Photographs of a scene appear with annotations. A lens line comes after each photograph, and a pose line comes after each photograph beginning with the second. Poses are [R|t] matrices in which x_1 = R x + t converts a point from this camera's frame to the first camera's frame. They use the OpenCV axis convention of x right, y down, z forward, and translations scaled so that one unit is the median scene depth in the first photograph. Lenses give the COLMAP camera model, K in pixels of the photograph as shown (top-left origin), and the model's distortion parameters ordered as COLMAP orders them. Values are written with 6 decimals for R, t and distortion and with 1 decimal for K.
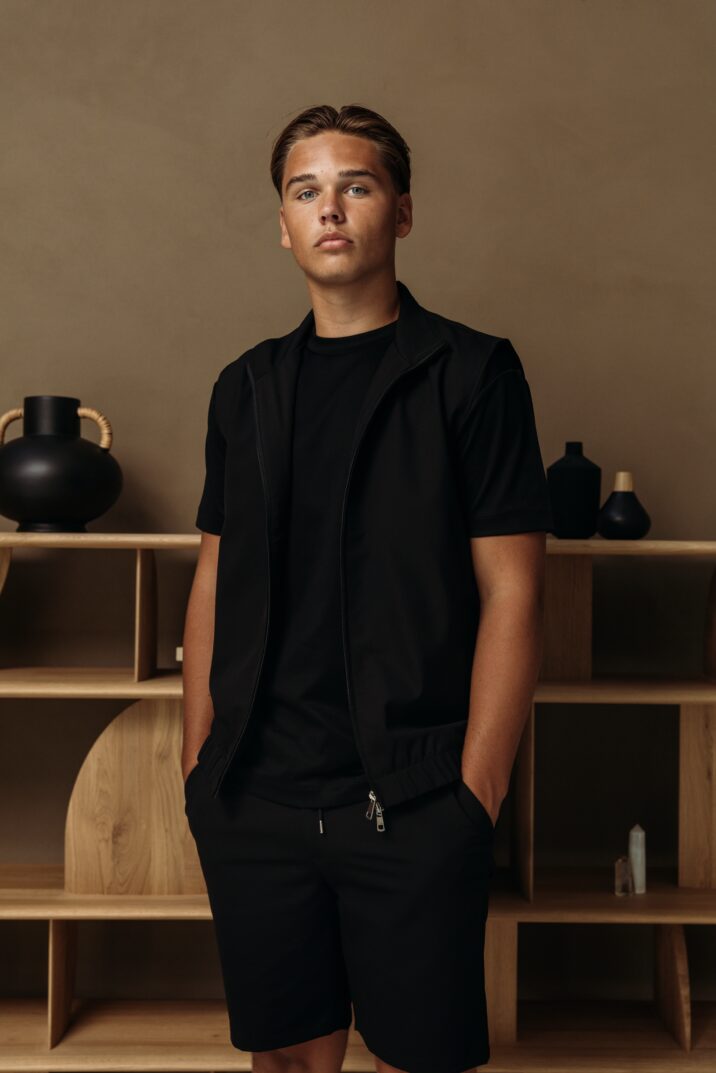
lens RADIAL K [[1371.4, 0, 358.0], [0, 1371.4, 536.5], [0, 0, 1]] dist [0.002315, -0.009782]
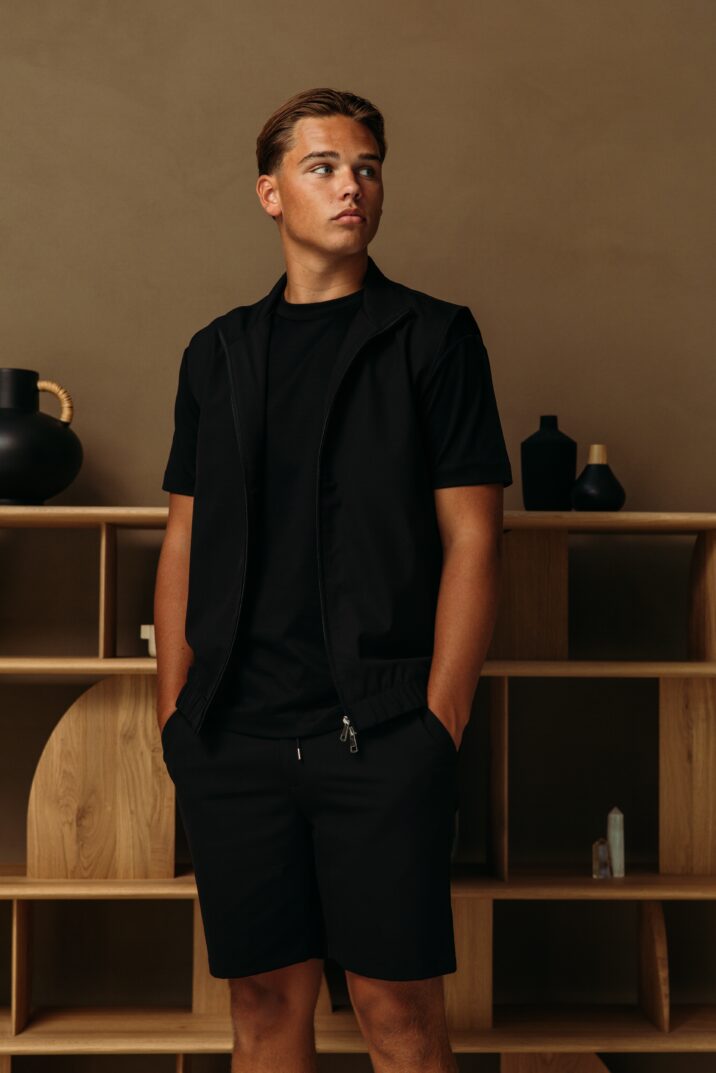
lens RADIAL K [[1783.6, 0, 358.0], [0, 1783.6, 536.5], [0, 0, 1]] dist [0.003401, -0.040972]
pose [[0.999689, -0.005141, 0.024401, -0.009084], [0.005669, 0.999751, -0.021605, 0.046602], [-0.024284, 0.021737, 0.999469, -0.275041]]
